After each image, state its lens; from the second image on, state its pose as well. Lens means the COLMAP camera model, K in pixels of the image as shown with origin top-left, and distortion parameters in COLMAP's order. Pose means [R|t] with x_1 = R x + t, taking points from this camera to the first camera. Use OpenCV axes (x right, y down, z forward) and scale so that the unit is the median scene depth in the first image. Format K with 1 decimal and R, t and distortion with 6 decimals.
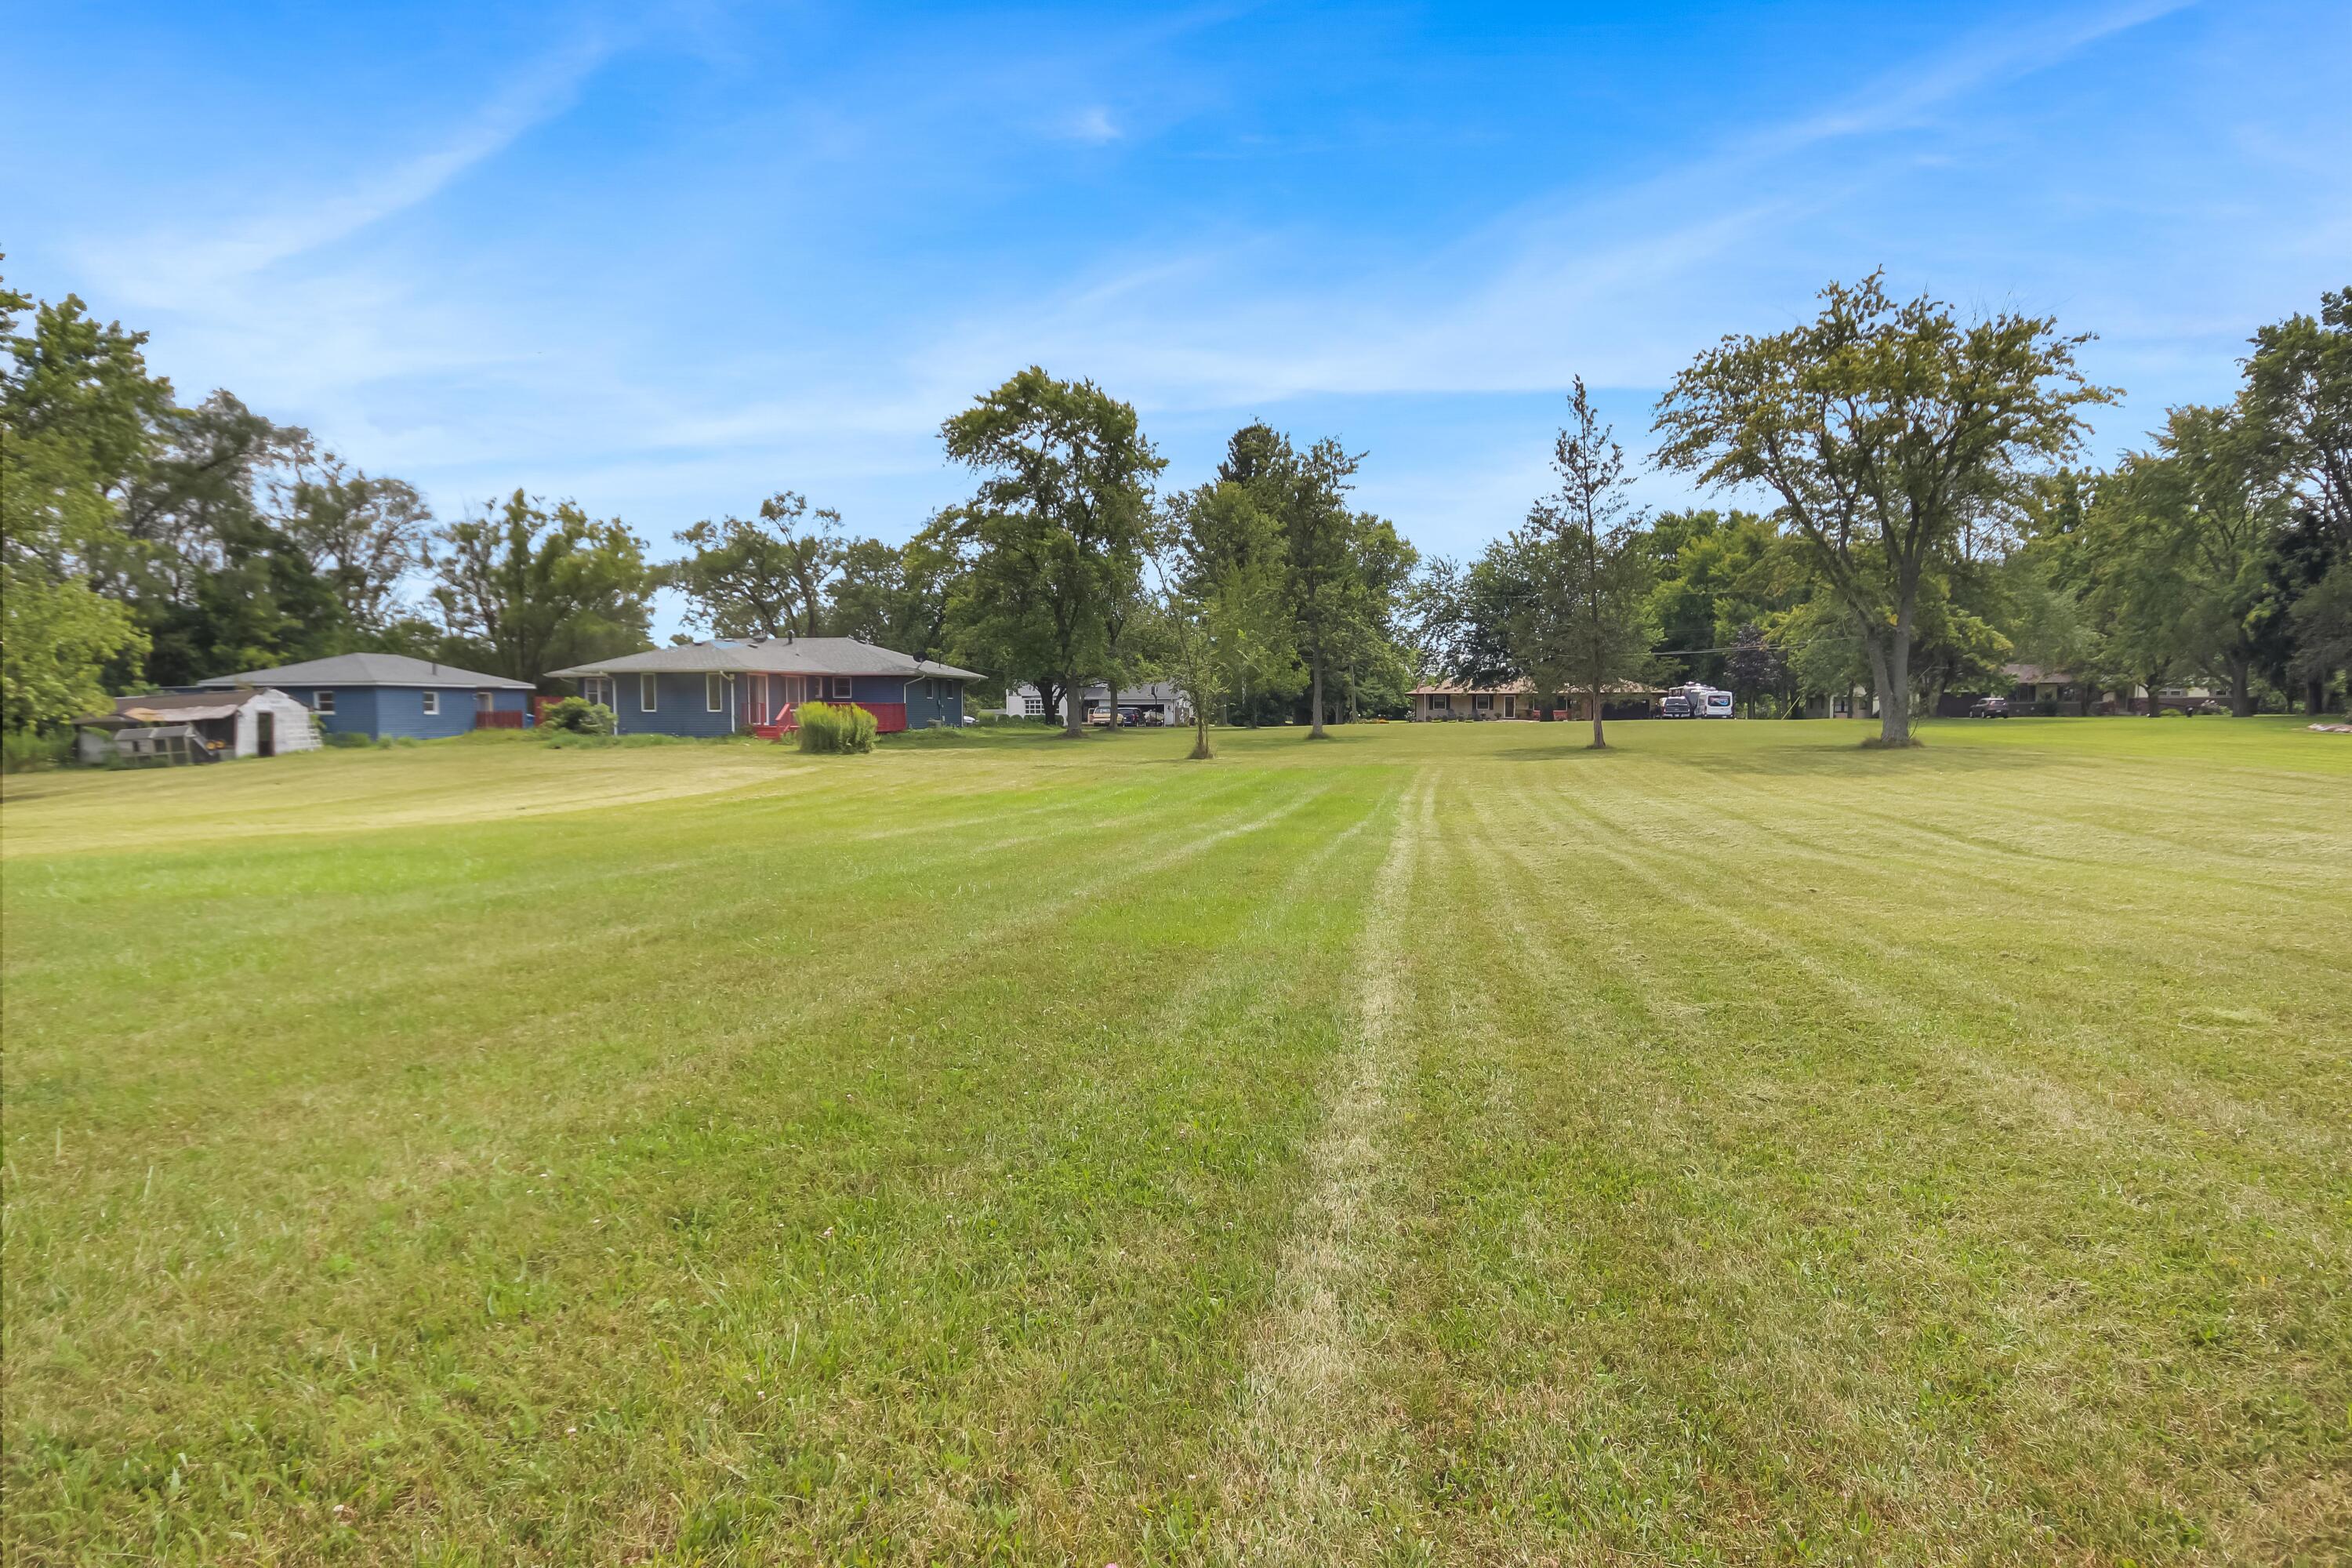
lens RADIAL K [[1467.8, 0, 1176.0], [0, 1467.8, 784.0], [0, 0, 1]] dist [0.000192, 0.000470]
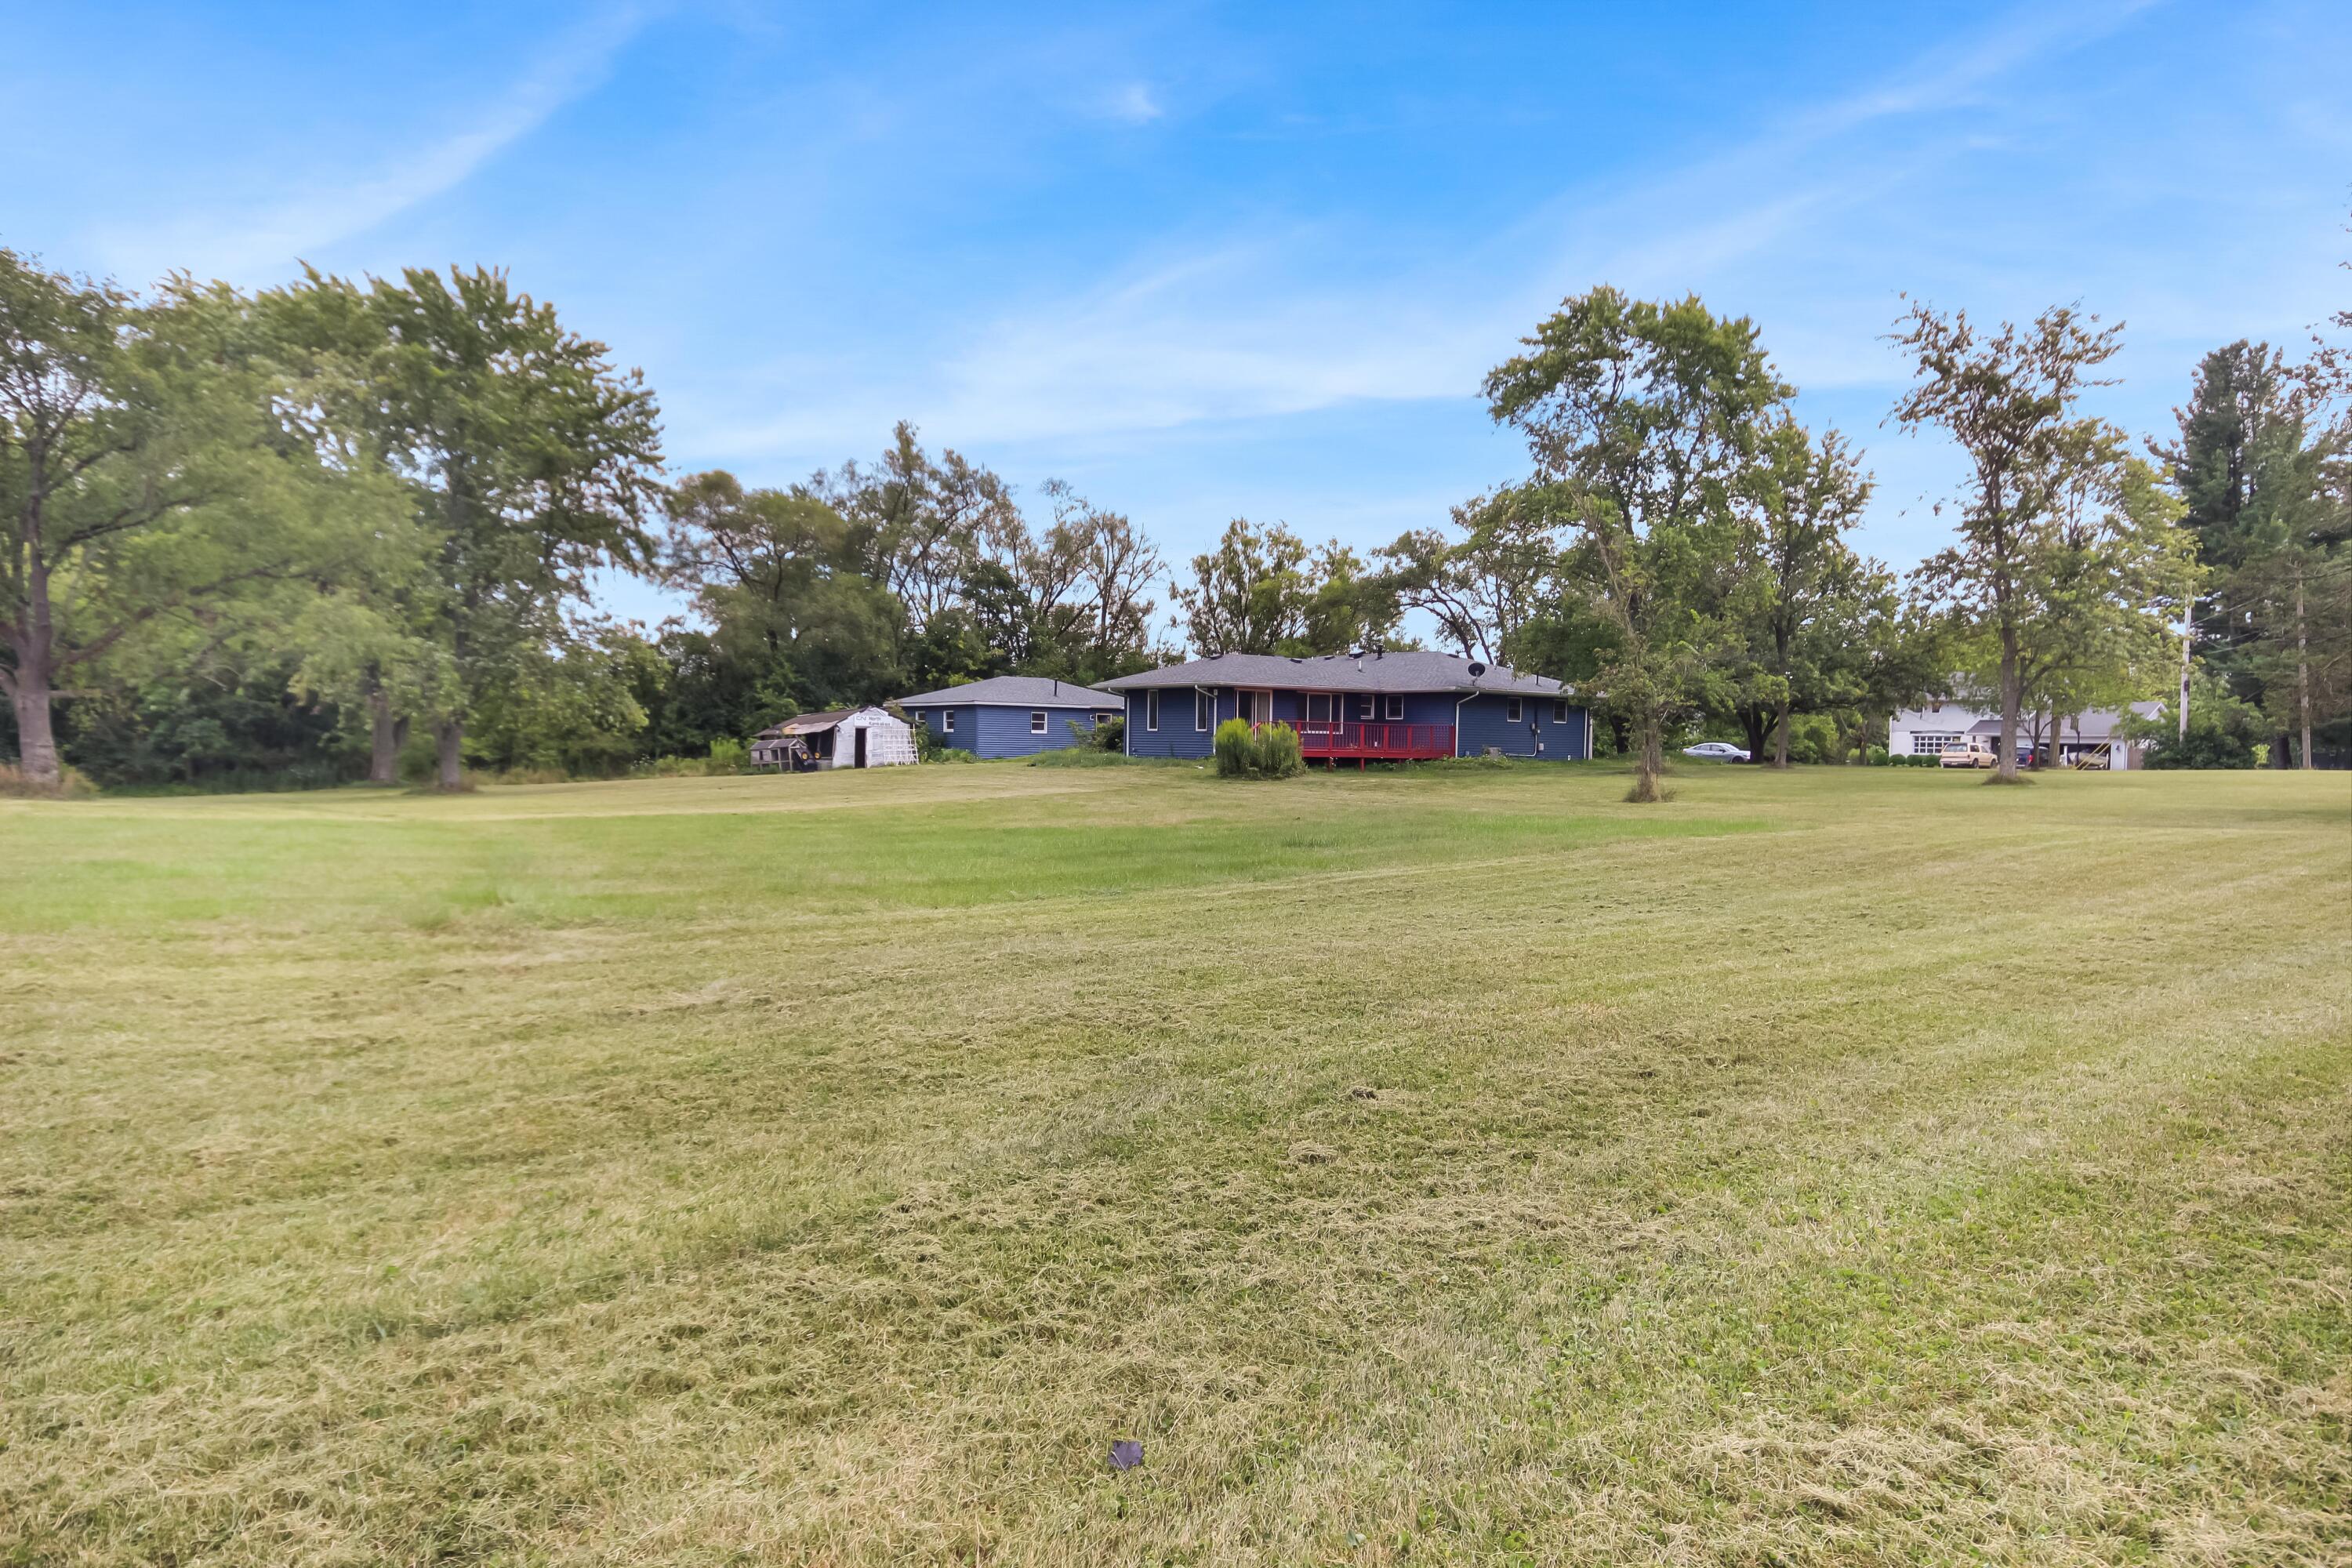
lens RADIAL K [[1467.8, 0, 1176.0], [0, 1467.8, 784.0], [0, 0, 1]] dist [0.000192, 0.000470]
pose [[0.749503, 0.029913, -0.661325, 0.280369], [-0.049106, 0.998739, -0.010480, -0.005853], [0.660177, 0.040330, 0.750027, 0.308836]]
